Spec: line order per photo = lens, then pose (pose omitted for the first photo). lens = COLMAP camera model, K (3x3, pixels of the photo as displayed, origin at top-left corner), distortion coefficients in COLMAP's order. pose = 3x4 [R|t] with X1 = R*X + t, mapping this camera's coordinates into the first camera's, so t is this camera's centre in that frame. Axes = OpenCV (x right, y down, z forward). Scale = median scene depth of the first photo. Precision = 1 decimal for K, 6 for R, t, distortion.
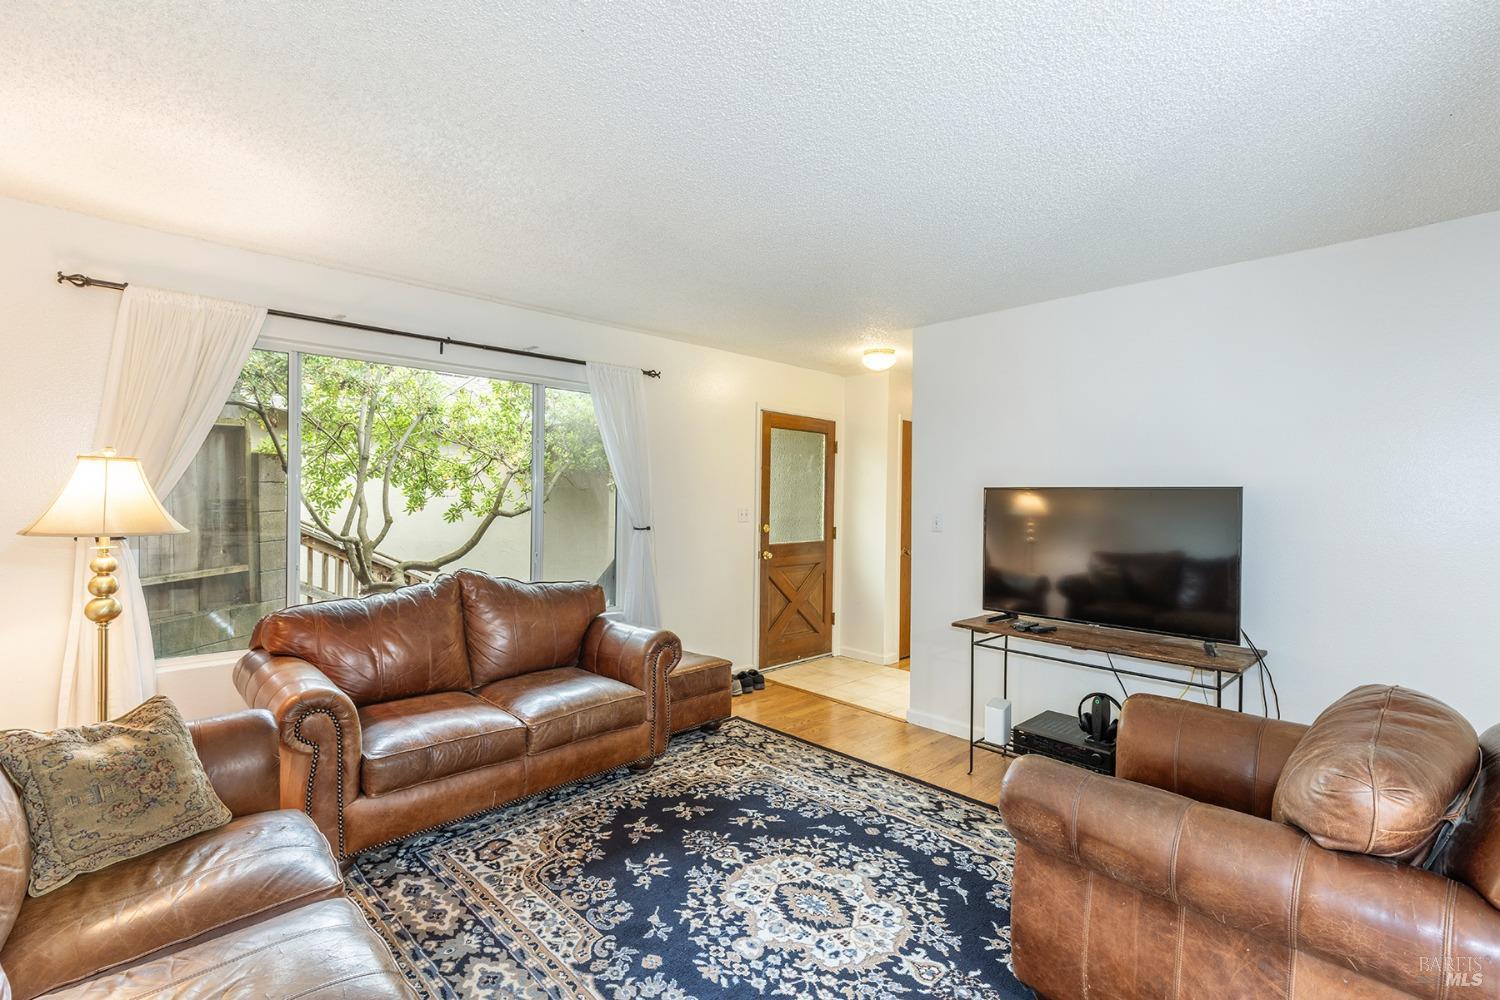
lens RADIAL K [[682.8, 0, 761.6], [0, 682.8, 502.5], [0, 0, 1]] dist [0.004553, -0.000666]
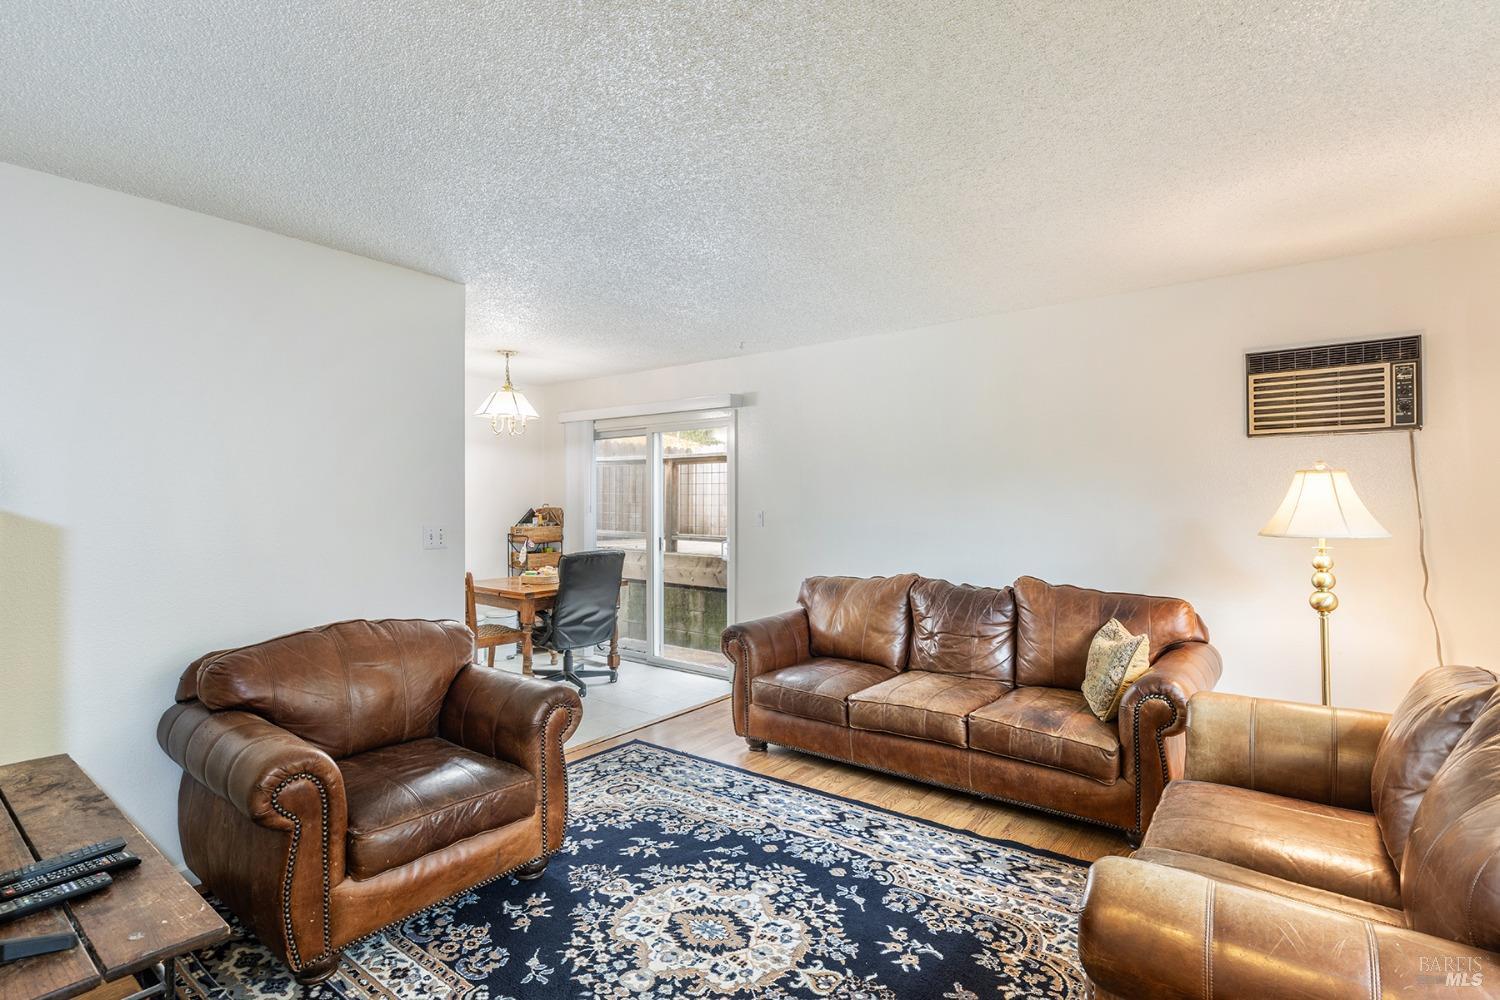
lens RADIAL K [[751.5, 0, 795.2], [0, 751.5, 492.7], [0, 0, 1]] dist [-0.001463, 0.003372]
pose [[-0.983888, -0.009281, -0.178545, 0.120275], [-0.008448, 0.999950, -0.005428, -0.012532], [0.178586, -0.003832, -0.983917, 1.657317]]
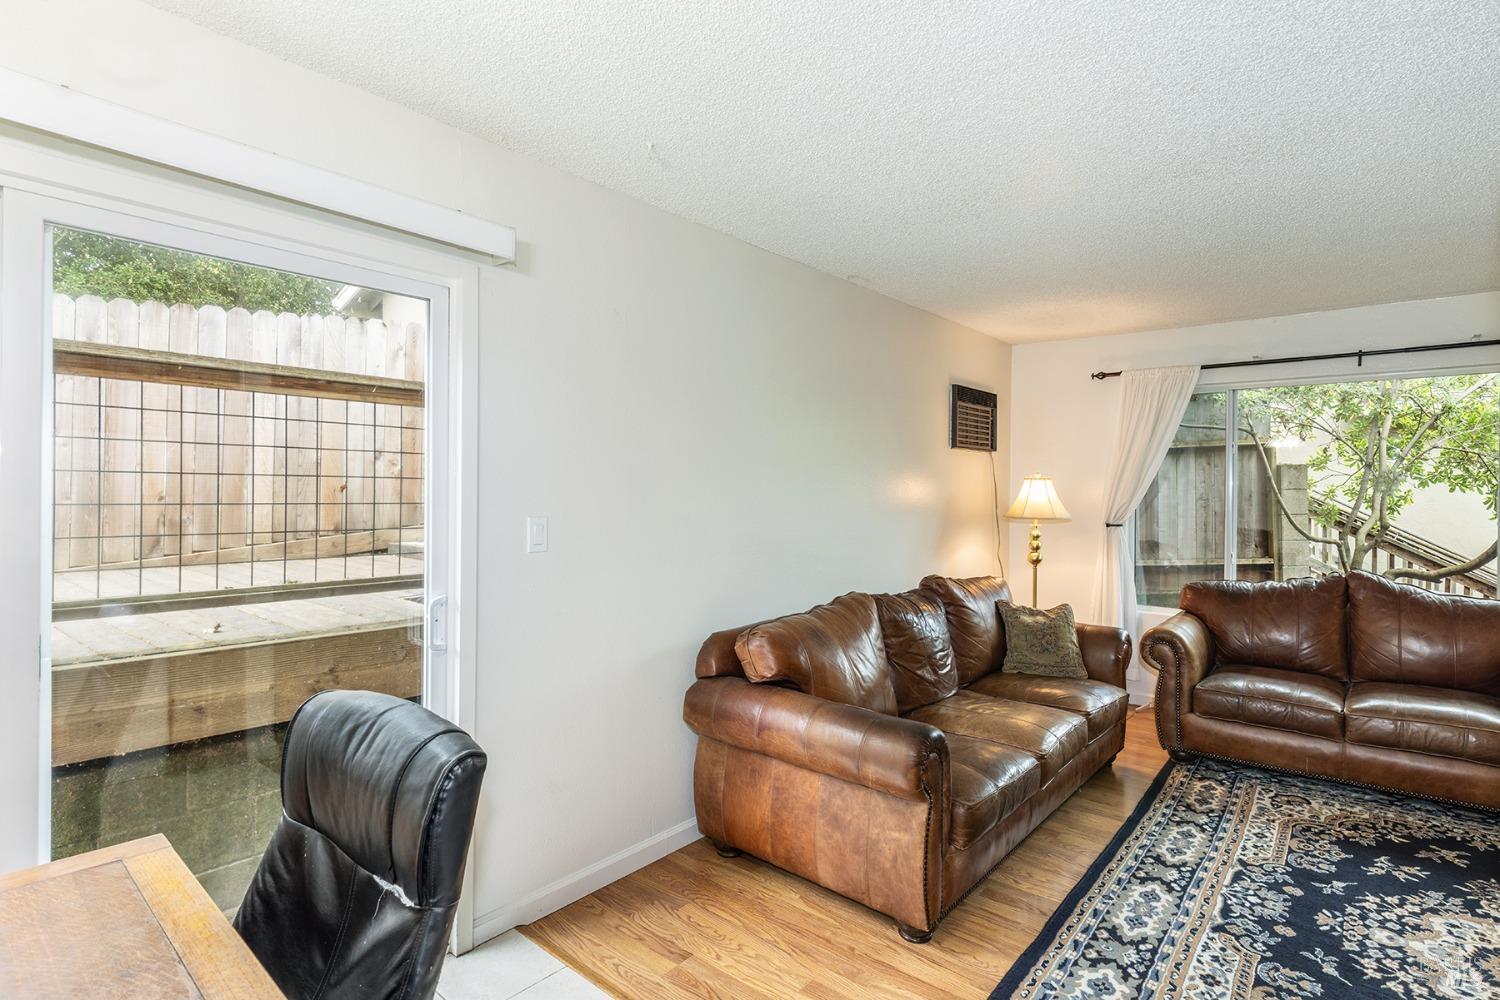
lens RADIAL K [[751.5, 0, 777.7], [0, 751.5, 489.2], [0, 0, 1]] dist [-0.001463, 0.003372]
pose [[0.130776, -0.012538, -0.991333, 0.726681], [-0.014563, 0.999788, -0.014567, 0.002974], [0.991305, 0.016342, 0.130566, -0.051027]]
